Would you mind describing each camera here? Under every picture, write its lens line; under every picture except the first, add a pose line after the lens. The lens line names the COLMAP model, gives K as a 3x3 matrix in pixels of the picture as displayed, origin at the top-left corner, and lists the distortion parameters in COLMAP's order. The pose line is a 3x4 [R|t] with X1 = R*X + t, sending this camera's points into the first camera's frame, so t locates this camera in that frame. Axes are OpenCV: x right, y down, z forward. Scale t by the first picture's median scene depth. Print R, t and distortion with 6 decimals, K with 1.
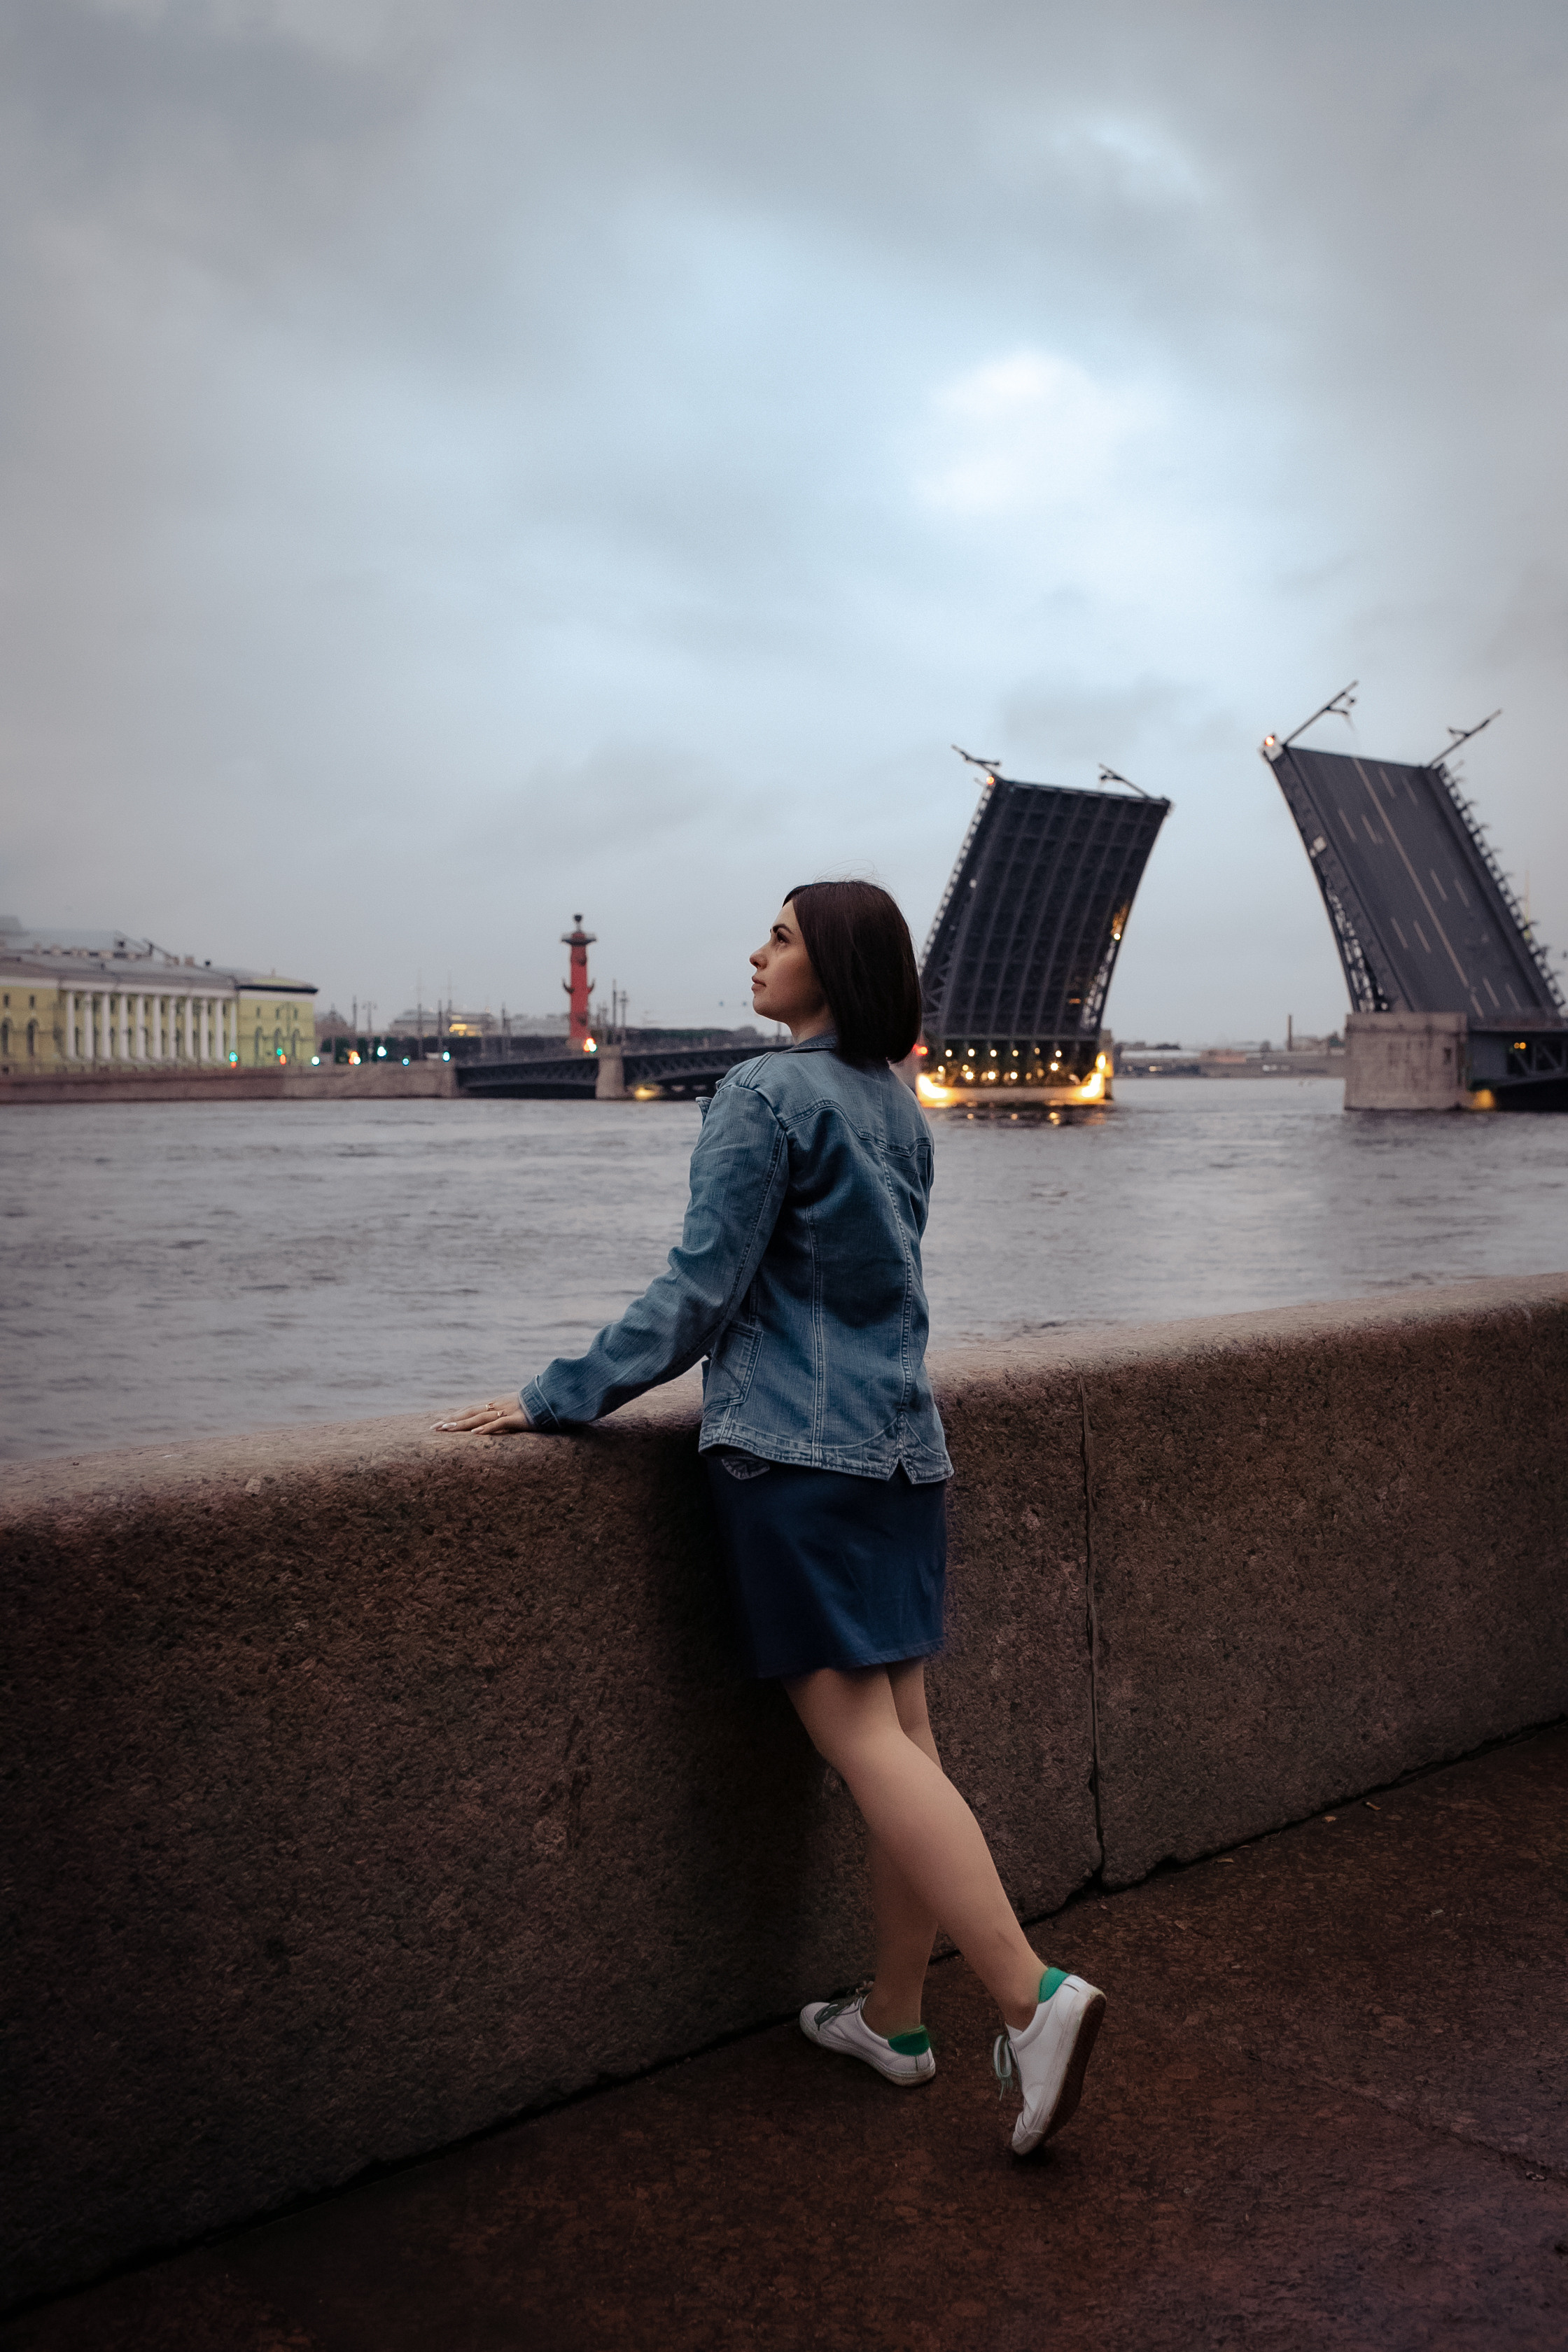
lens RADIAL K [[2233.3, 0, 784.0], [0, 2233.3, 1176.0], [0, 0, 1]] dist [-0.059221, 0.080058]
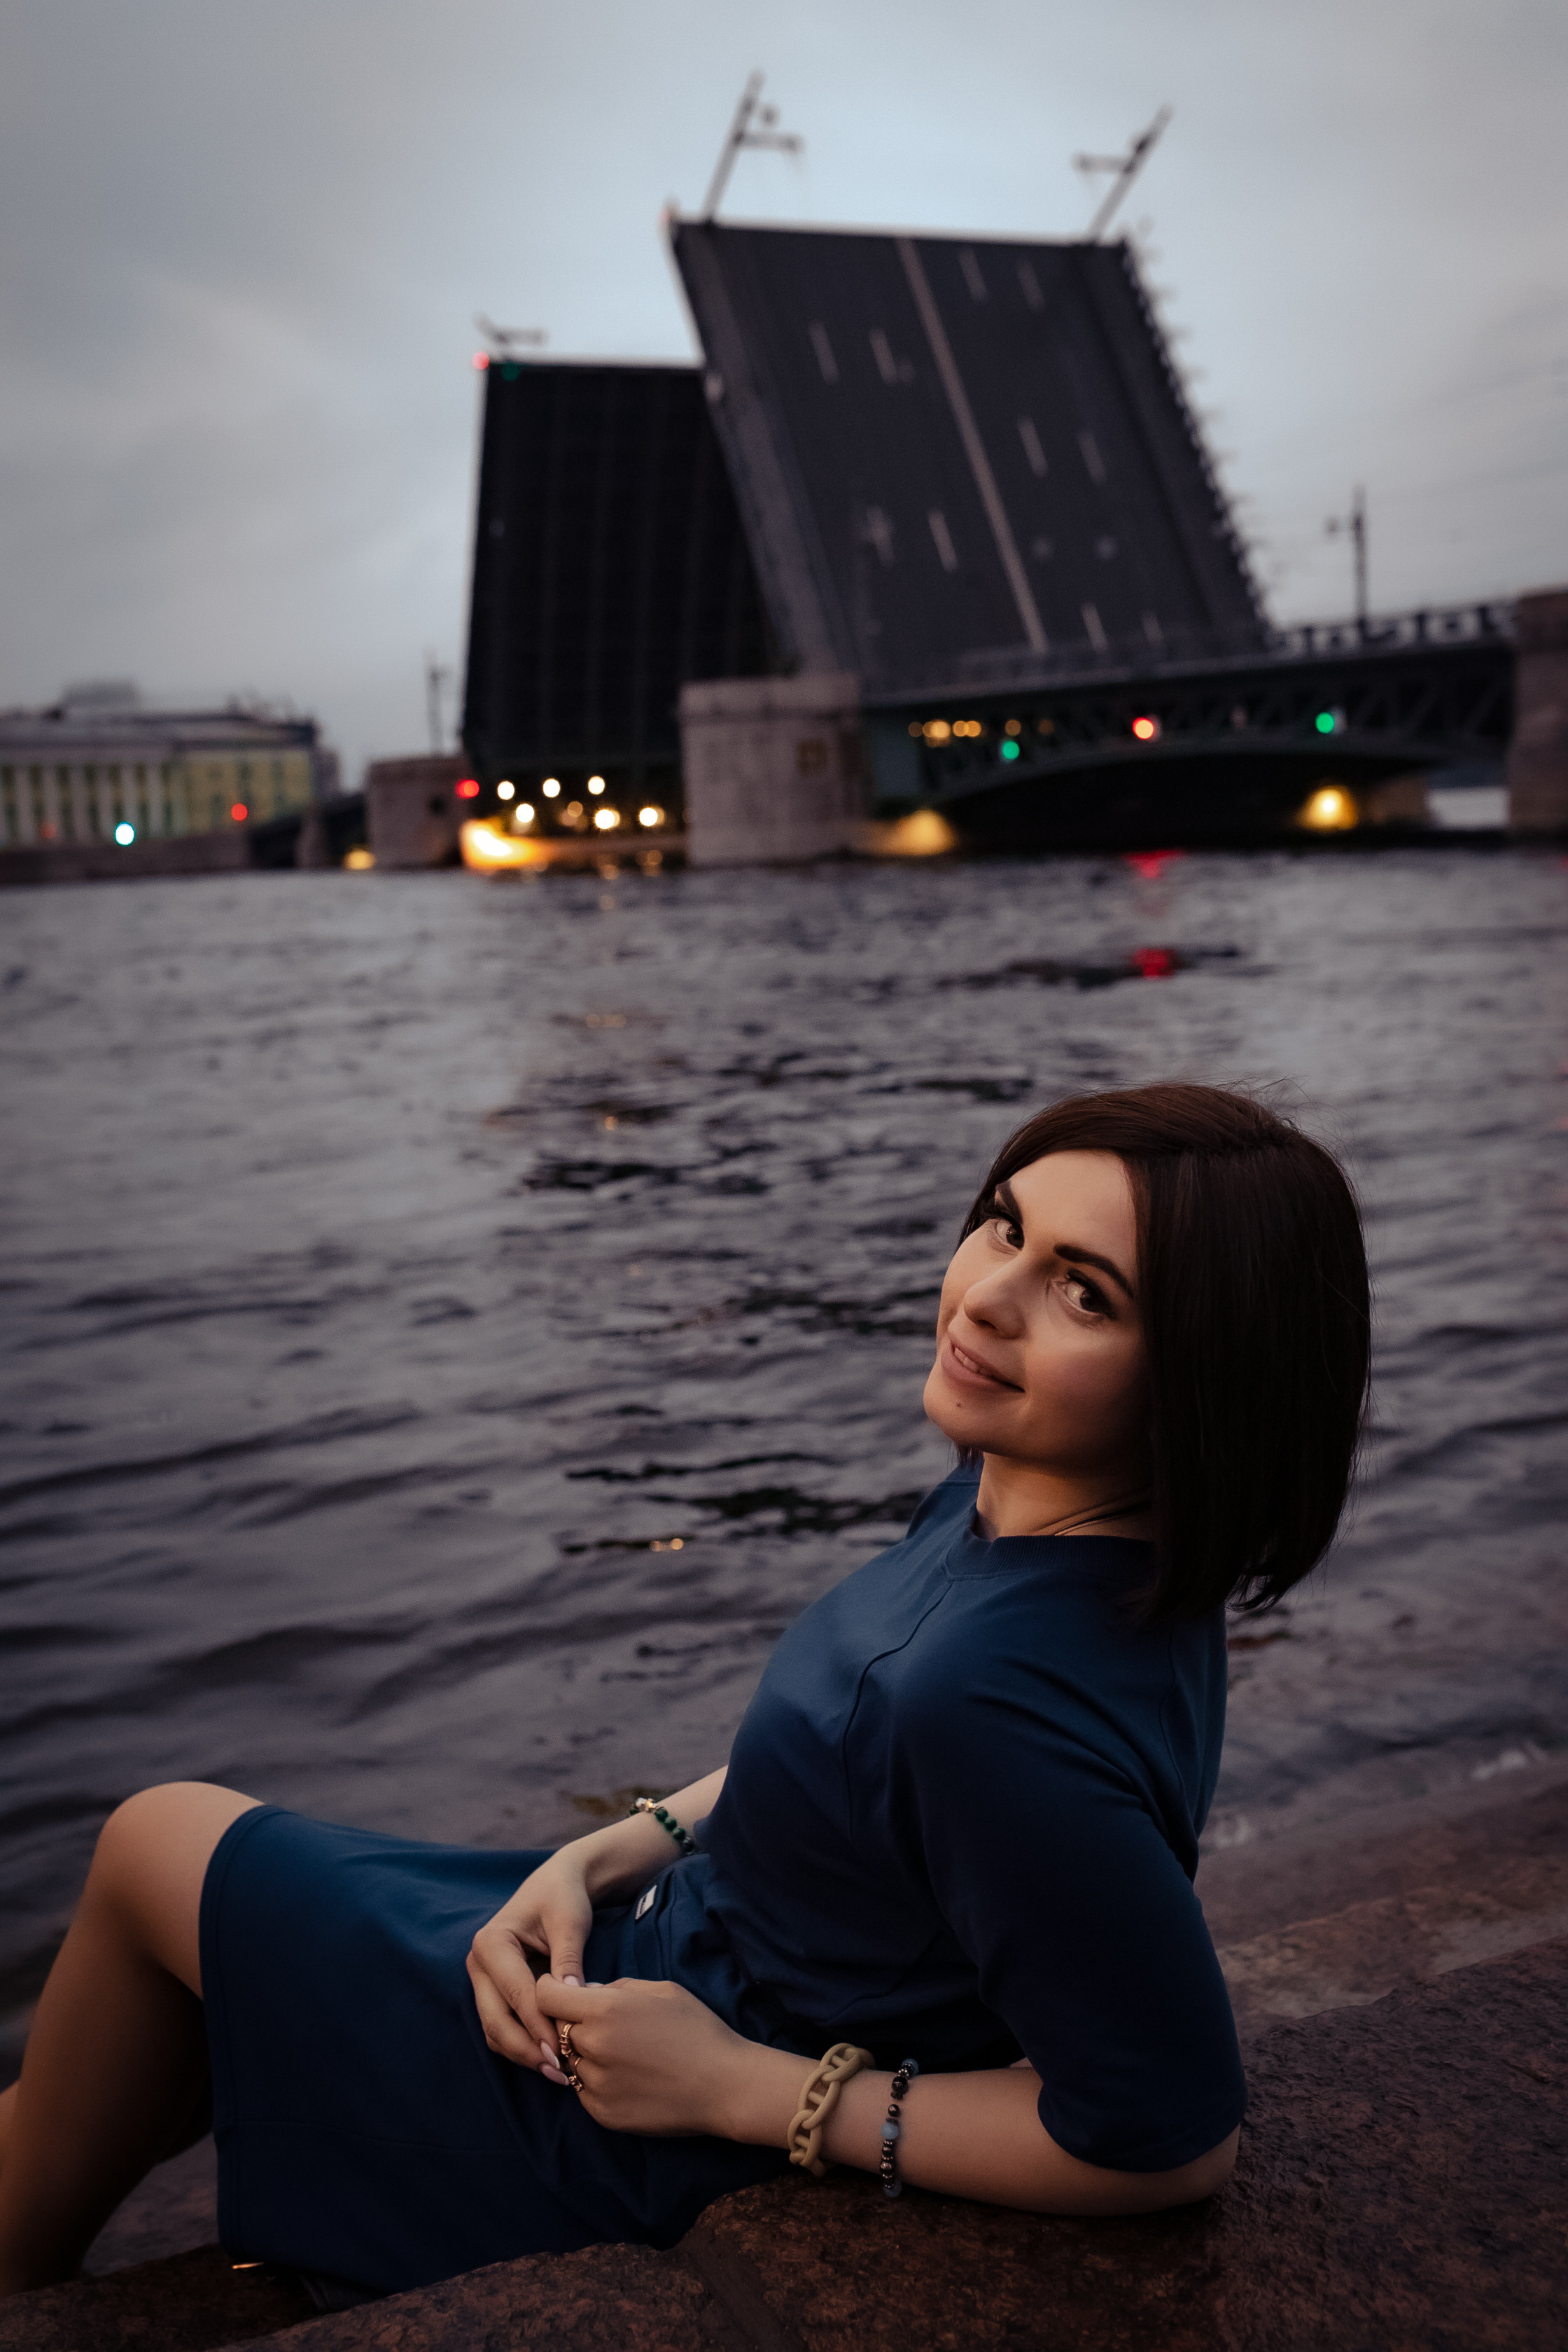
lens RADIAL K [[2244.8, 0, 776.6], [0, 2244.8, 1138.2], [0, 0, 1]] dist [-0.036987, 0.013640]
pose [[0.950345, -0.009908, -0.311042, 0.422402], [0.041343, 0.994653, 0.094632, -0.013372], [0.308441, -0.102793, 0.945673, 0.443665]]
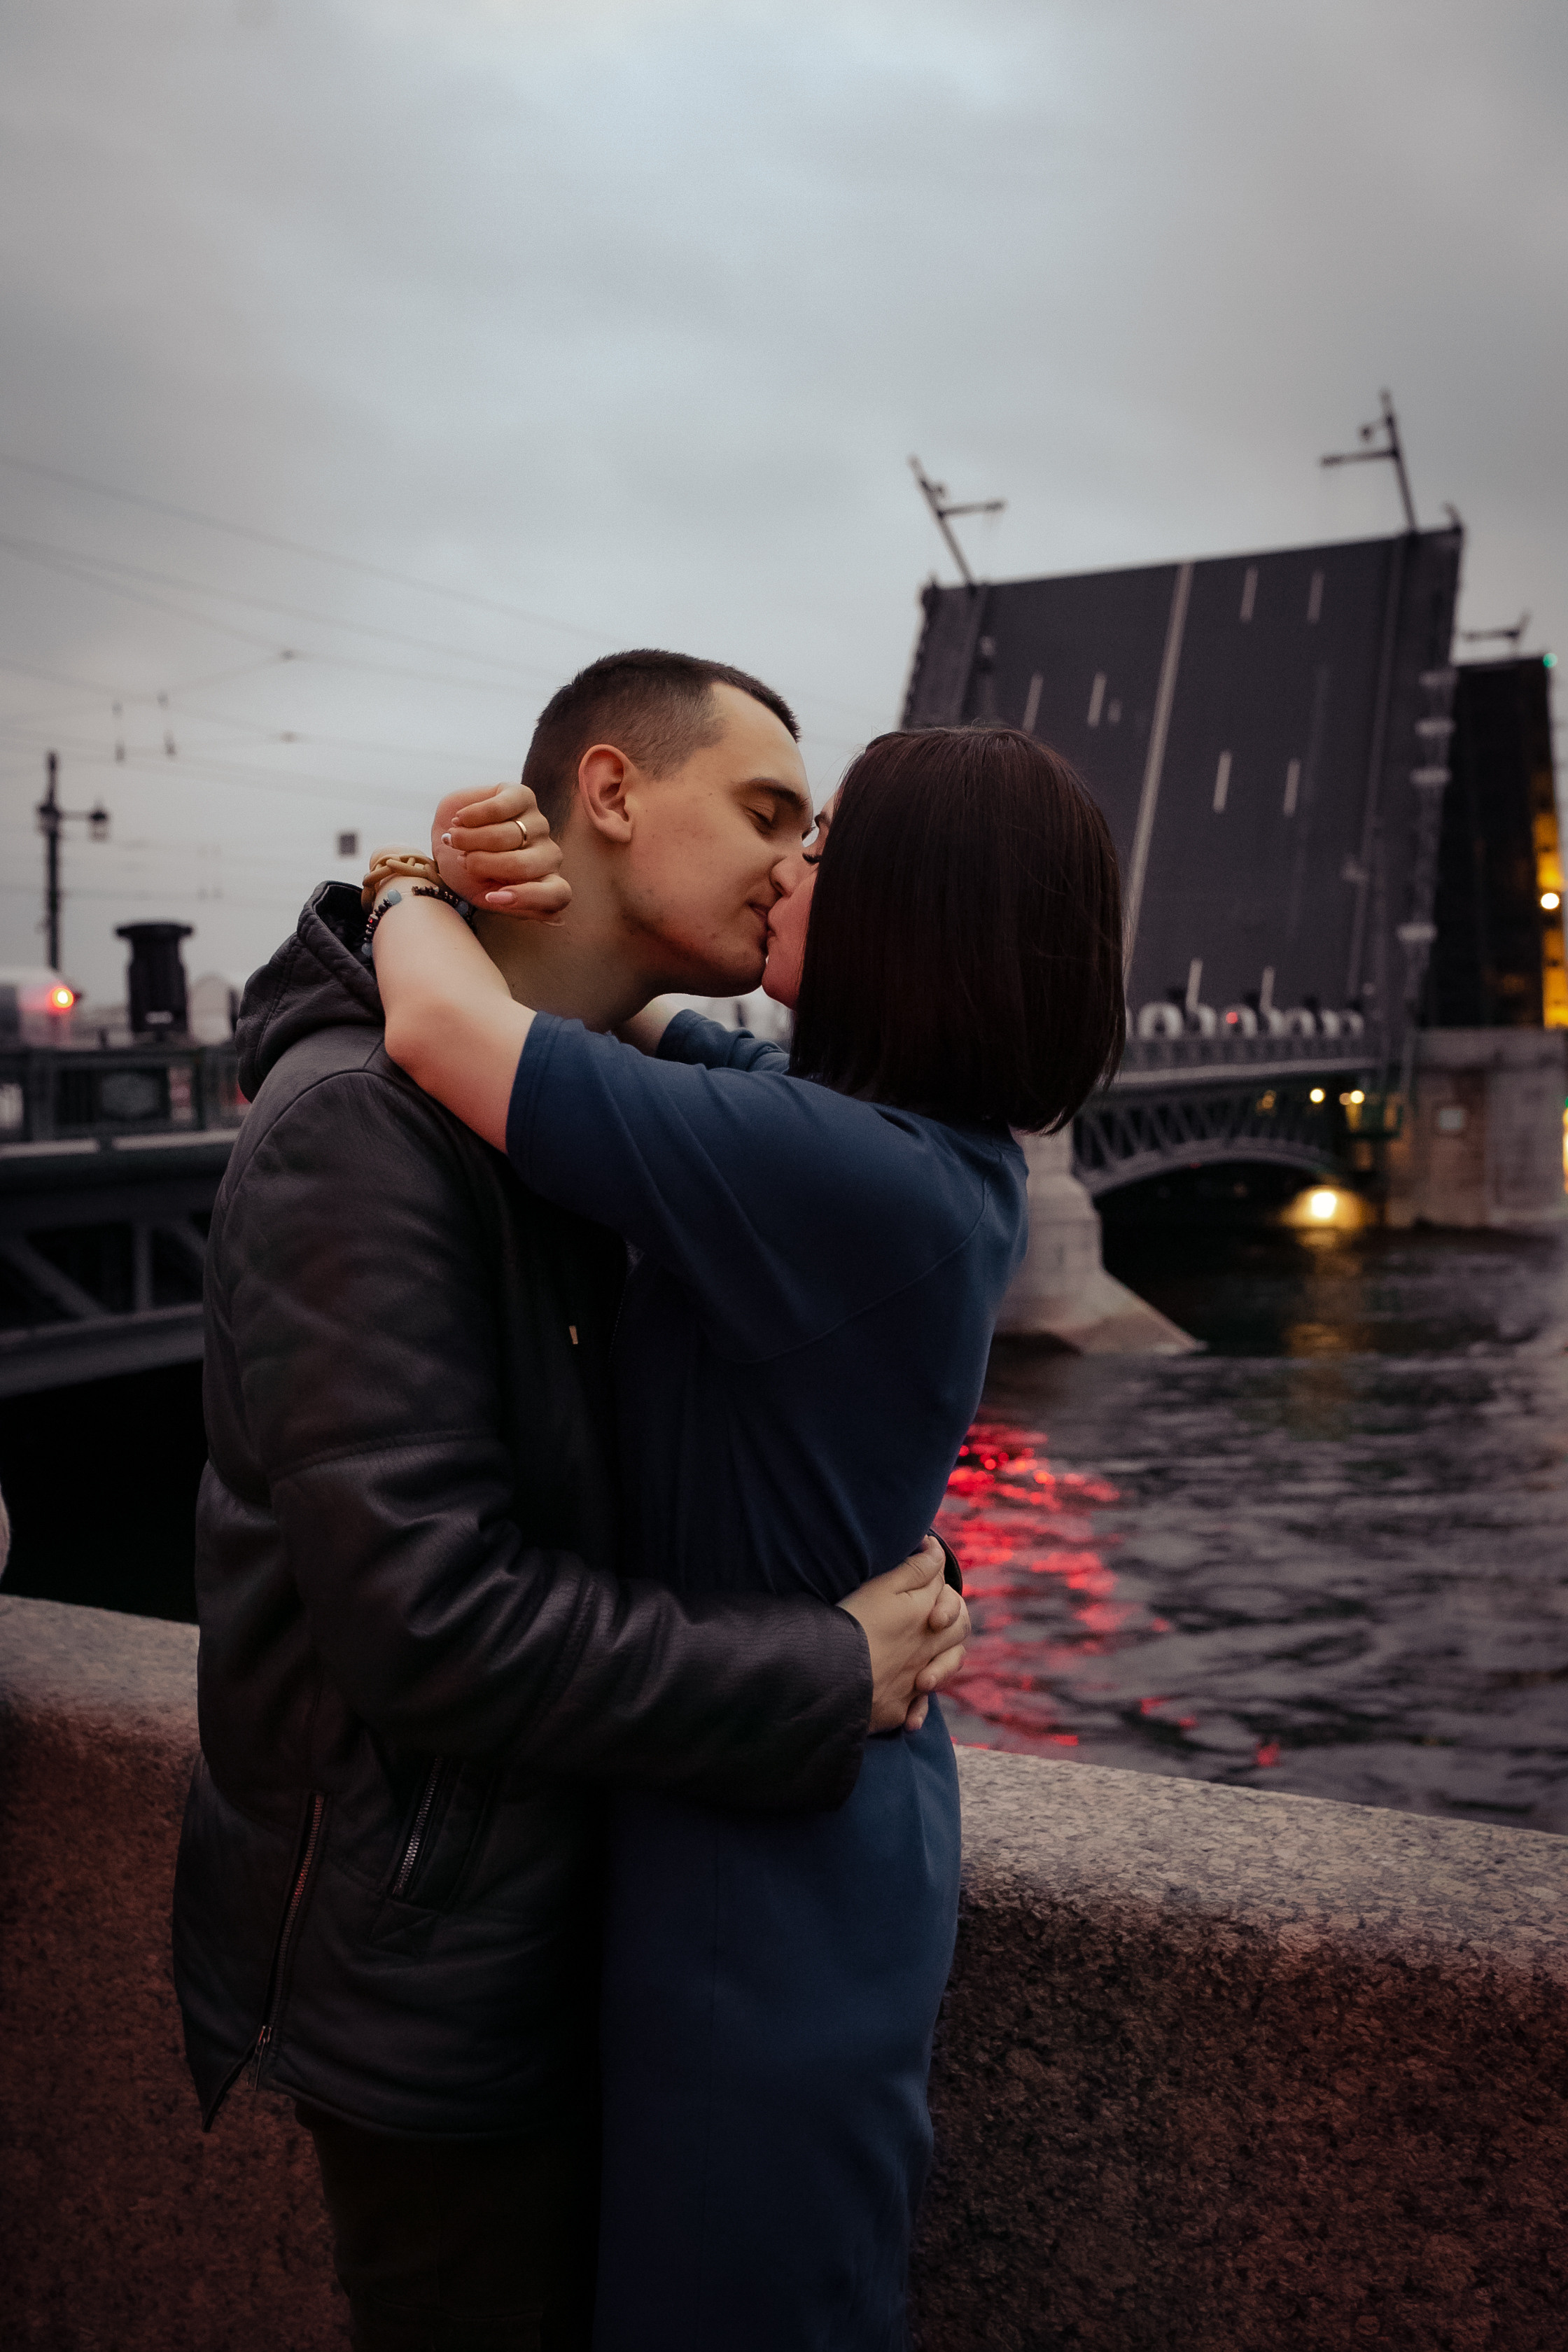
lens RADIAL K [[2229.6, 0, 784.0], [0, 2229.6, 1176.0], [0, 0, 1]] dist [-0.057897, 0.066521]
pose [[0.393111, 0.025952, -0.919125, 0.750672], [-0.035147, 0.999295, 0.013184, -0.045821], [0.918819, 0.027122, 0.393746, 0.737519]]
